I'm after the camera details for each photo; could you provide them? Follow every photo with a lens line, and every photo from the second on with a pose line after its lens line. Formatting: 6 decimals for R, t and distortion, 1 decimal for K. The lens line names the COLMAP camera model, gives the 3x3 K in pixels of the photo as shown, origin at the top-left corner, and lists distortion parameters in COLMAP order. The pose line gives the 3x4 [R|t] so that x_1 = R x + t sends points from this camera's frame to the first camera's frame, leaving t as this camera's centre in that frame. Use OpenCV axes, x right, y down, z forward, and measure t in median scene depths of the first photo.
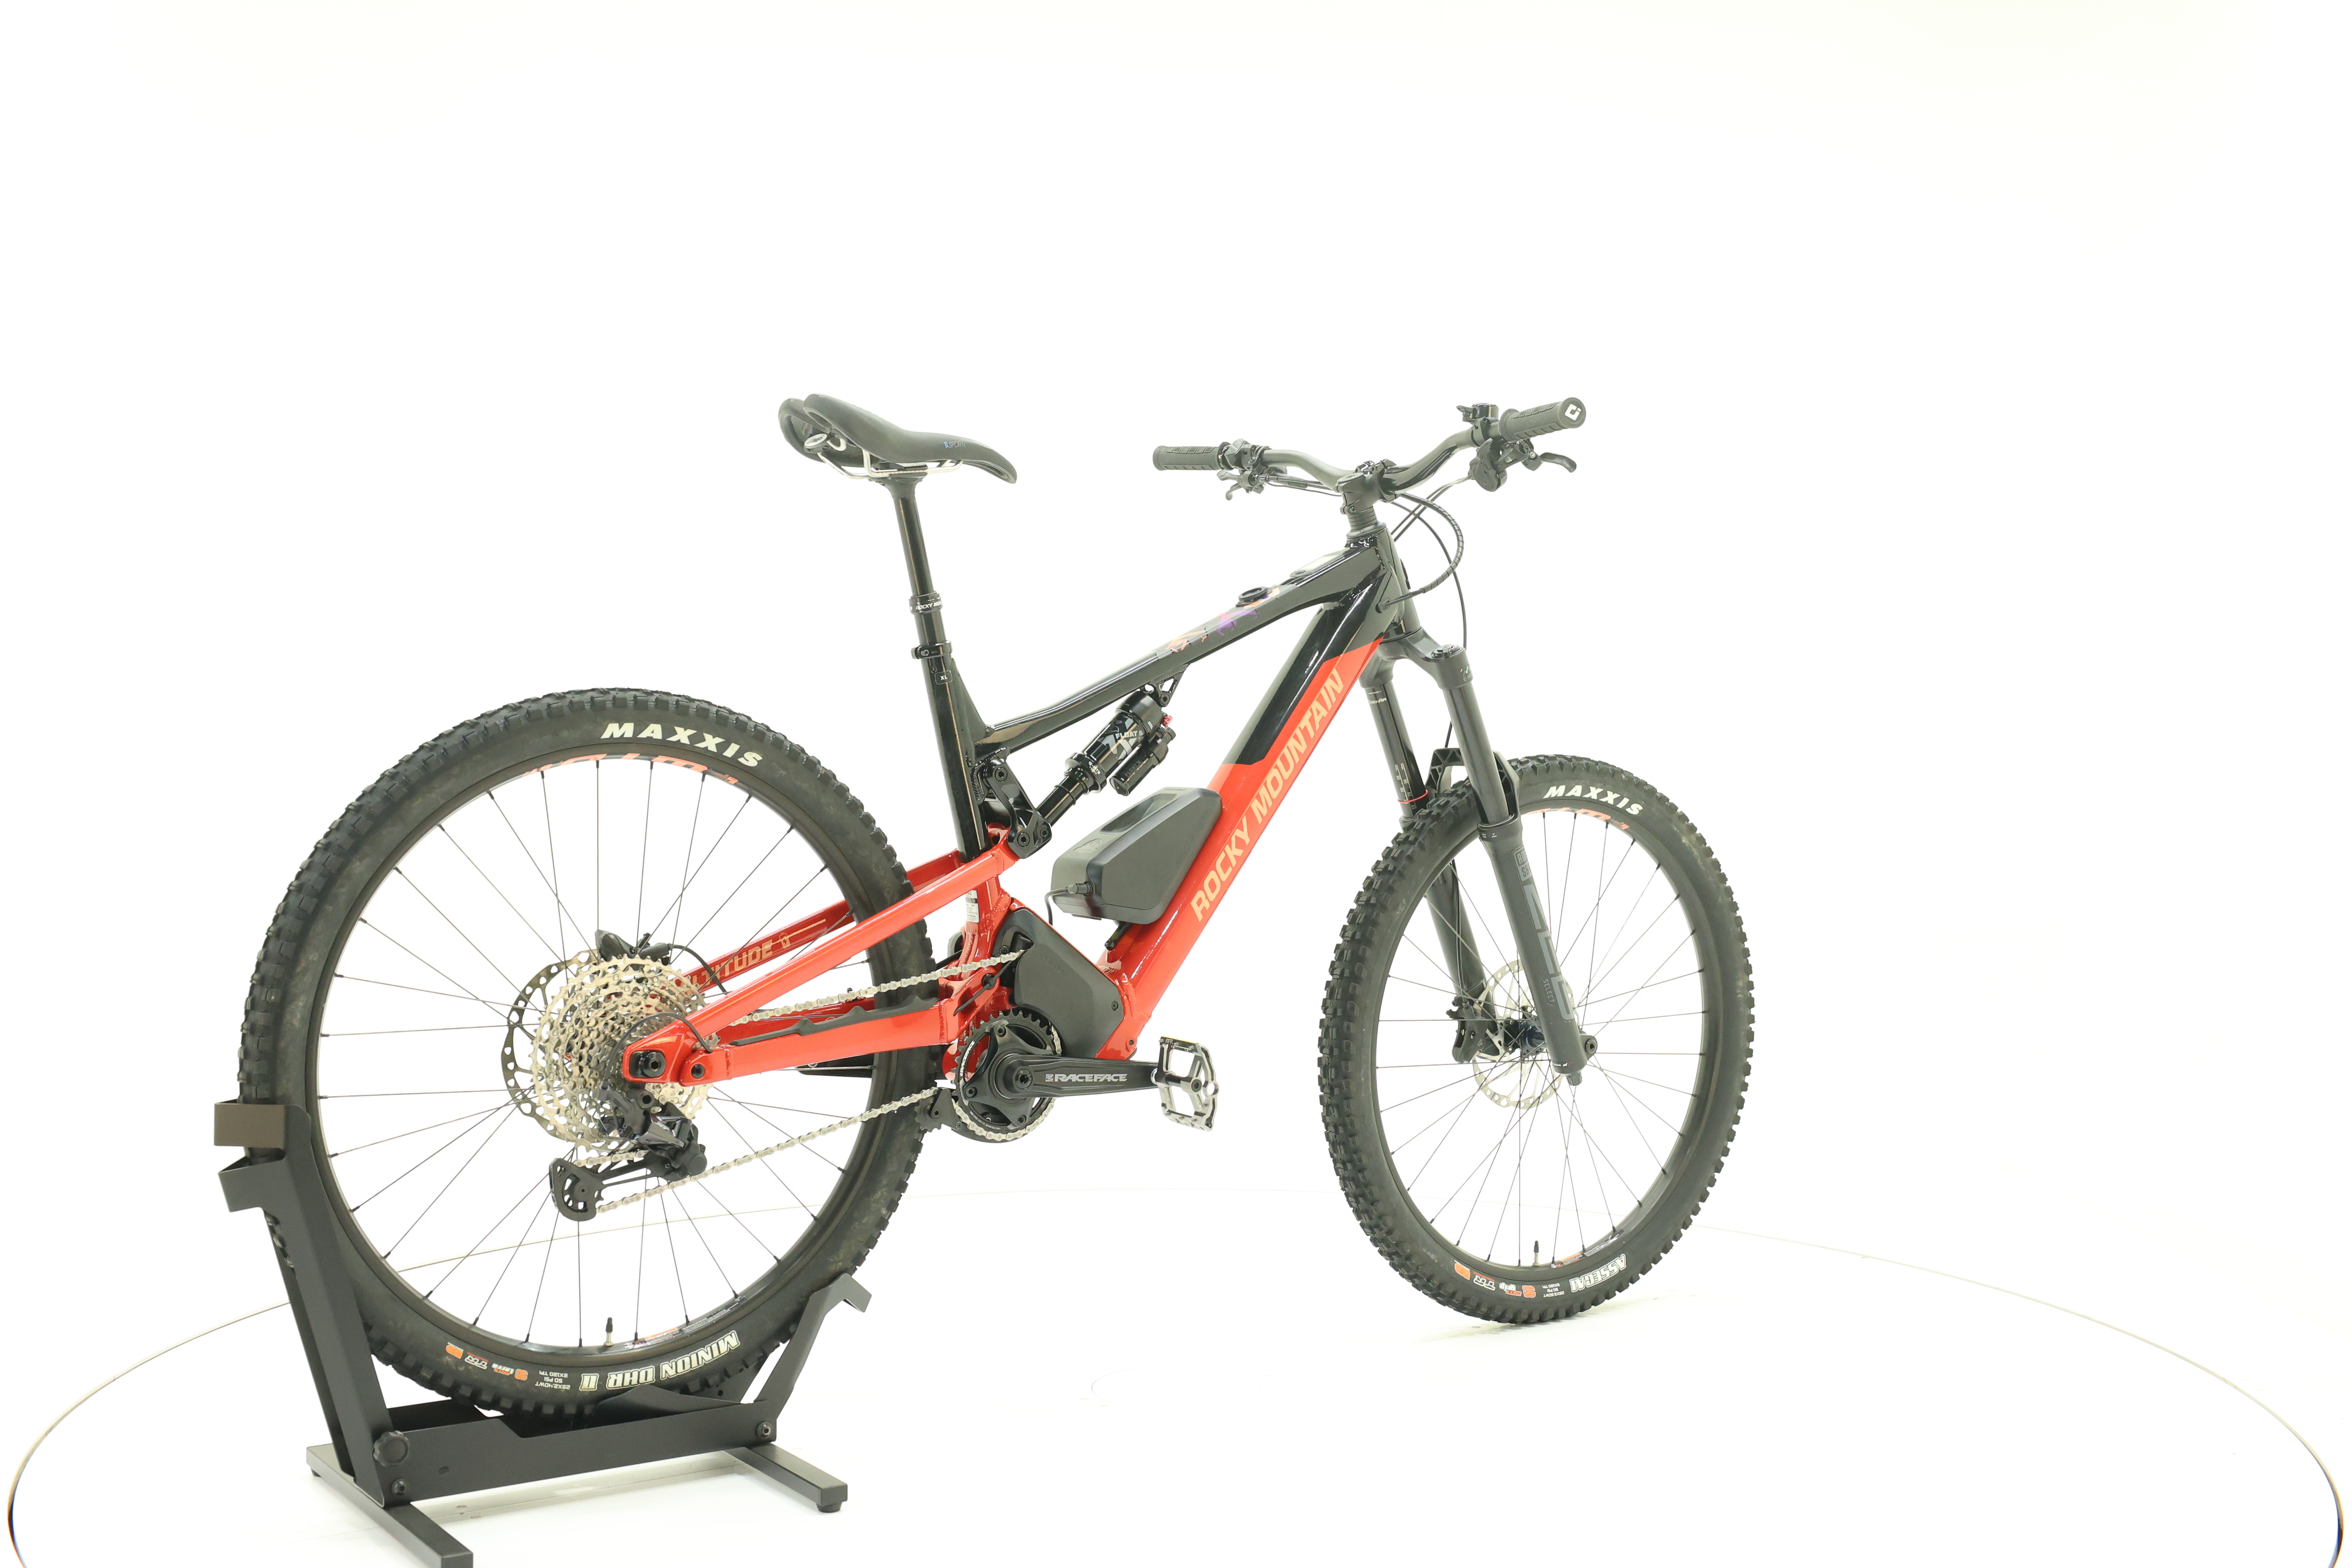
lens RADIAL K [[2526.5, 0, 1176.6], [0, 2526.5, 780.8], [0, 0, 1]] dist [0.003303, 0.000000]
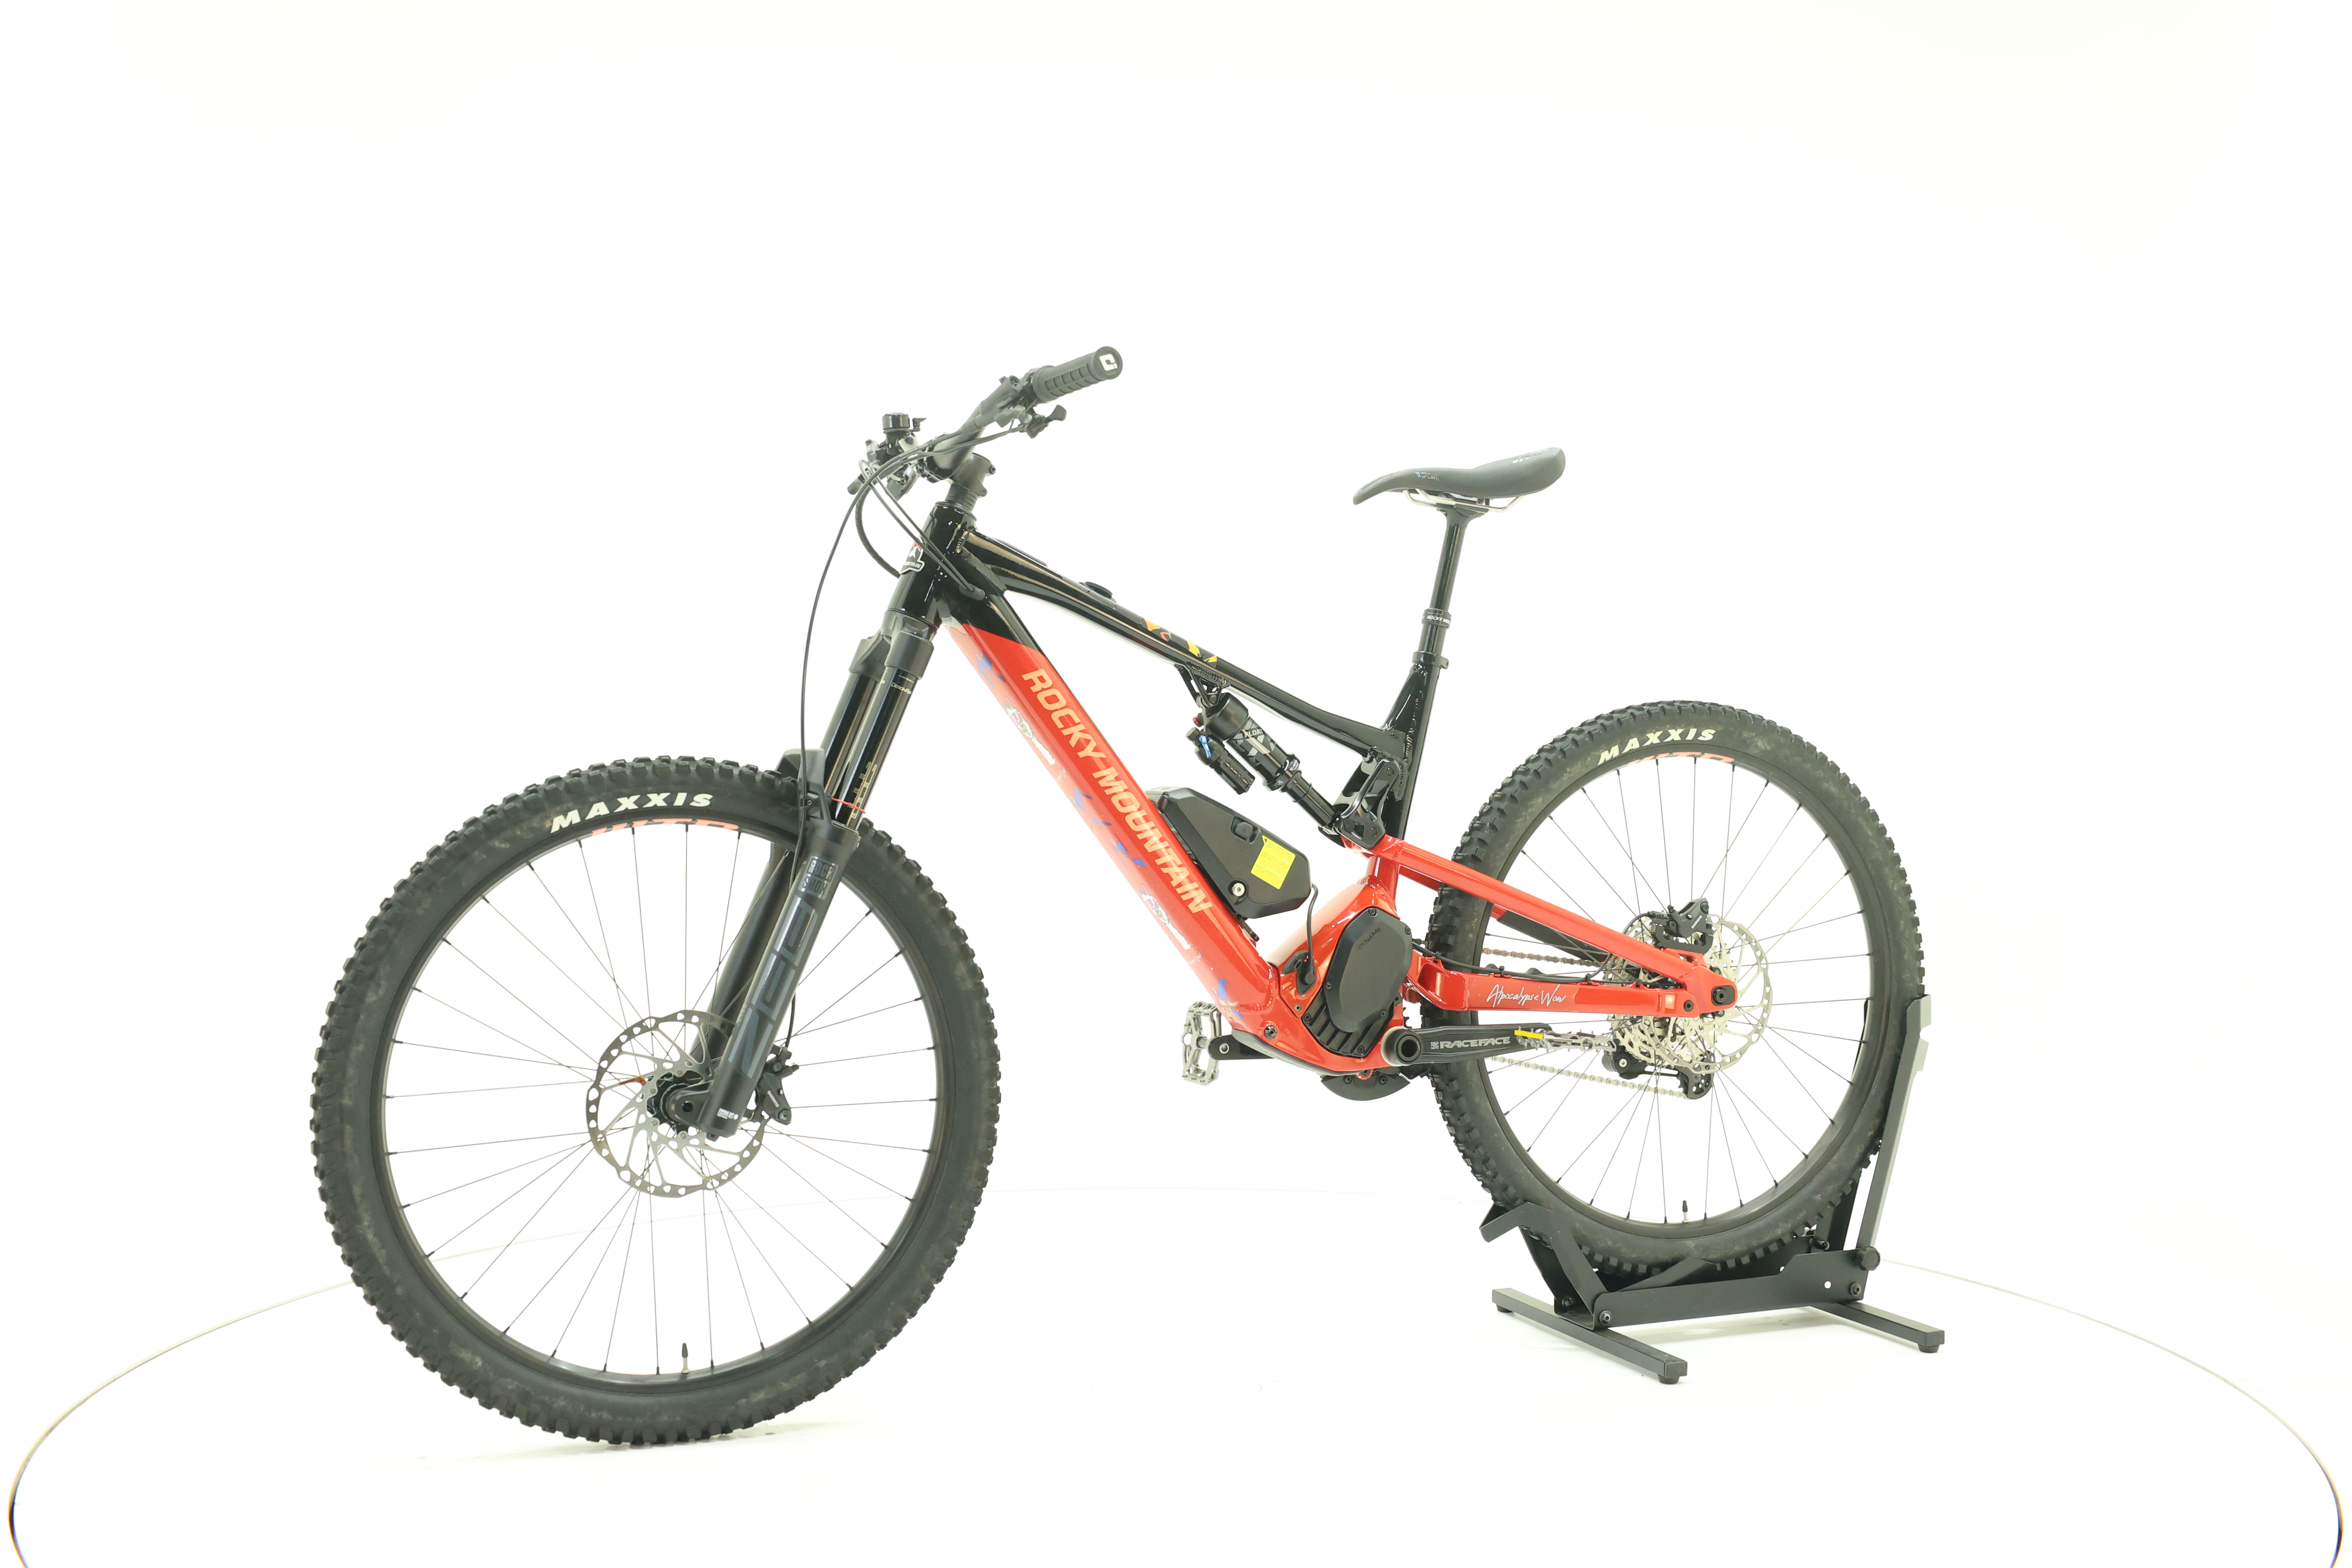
lens RADIAL K [[2526.5, 0, 1177.5], [0, 2526.5, 774.3], [0, 0, 1]] dist [0.003303, 0.000000]
pose [[-0.976070, -0.011116, 0.217174, -0.230518], [-0.003261, 0.999329, 0.036494, -0.041668], [-0.217434, 0.034912, -0.975451, 2.111277]]
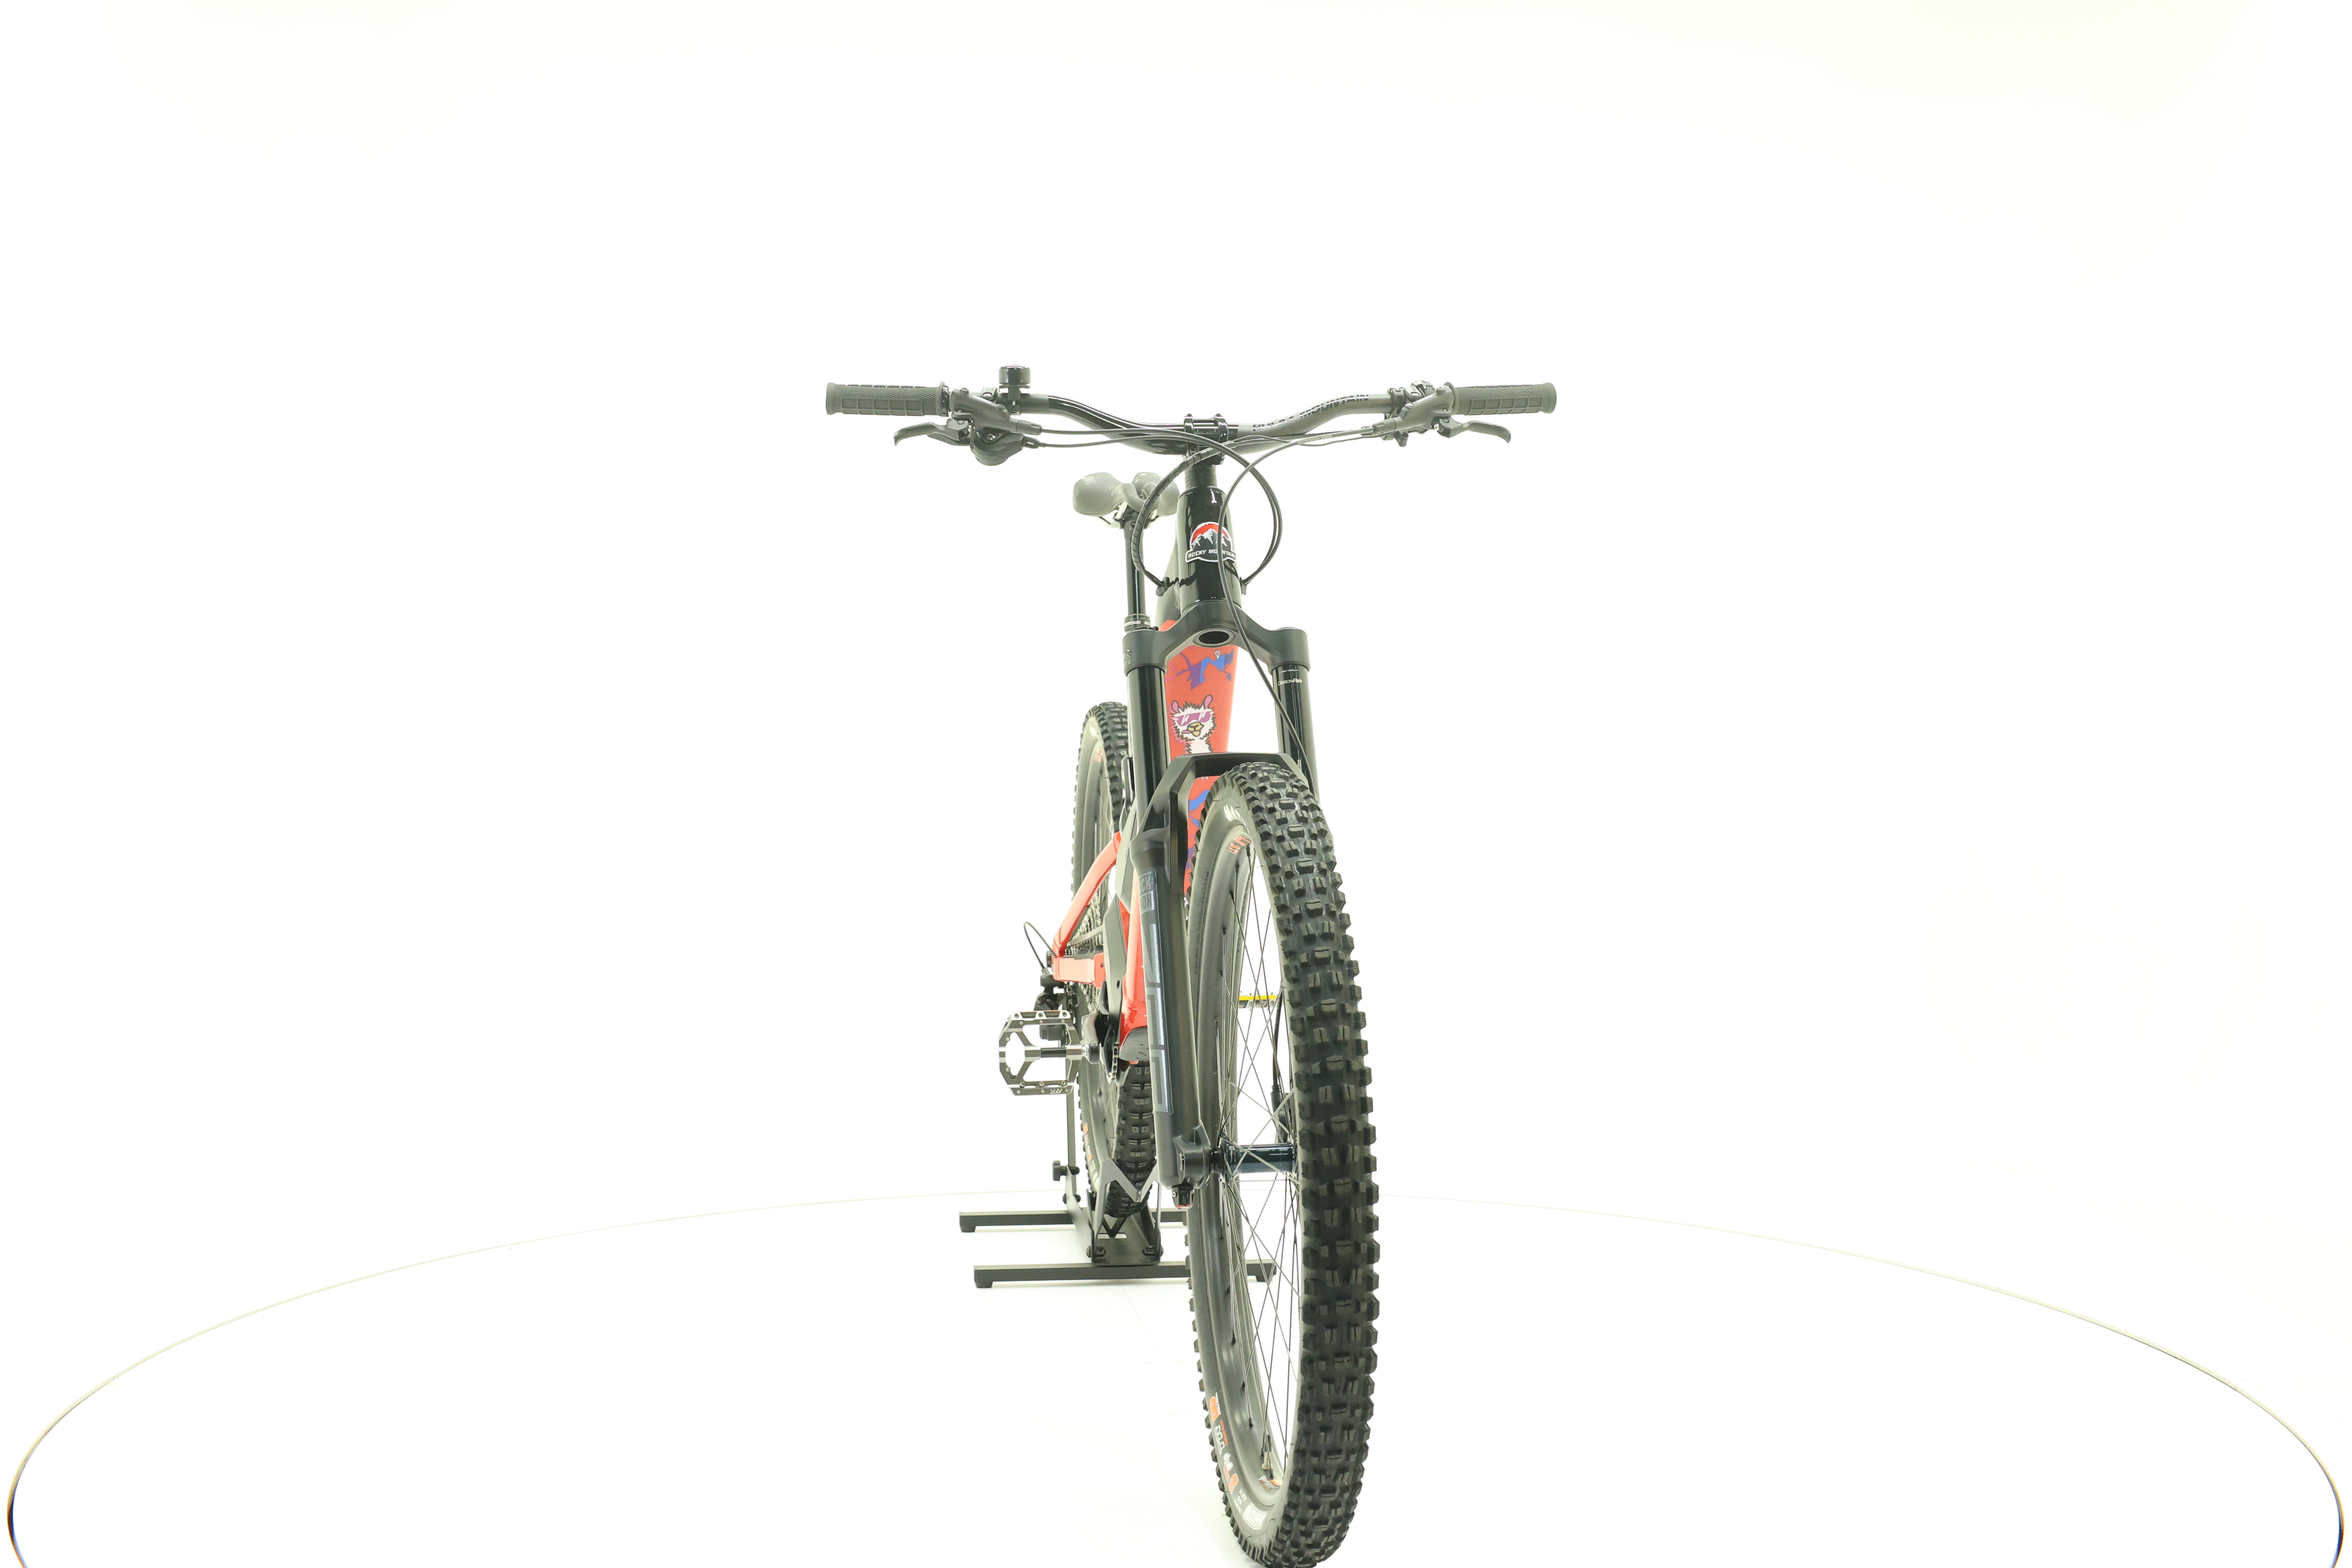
lens RADIAL K [[2526.5, 0, 1177.1], [0, 2526.5, 795.4], [0, 0, 1]] dist [0.003303, 0.000000]
pose [[-0.457273, 0.018534, -0.889133, 0.950172], [-0.022443, 0.999224, 0.032371, -0.028485], [0.889043, 0.034757, -0.456502, 1.555445]]
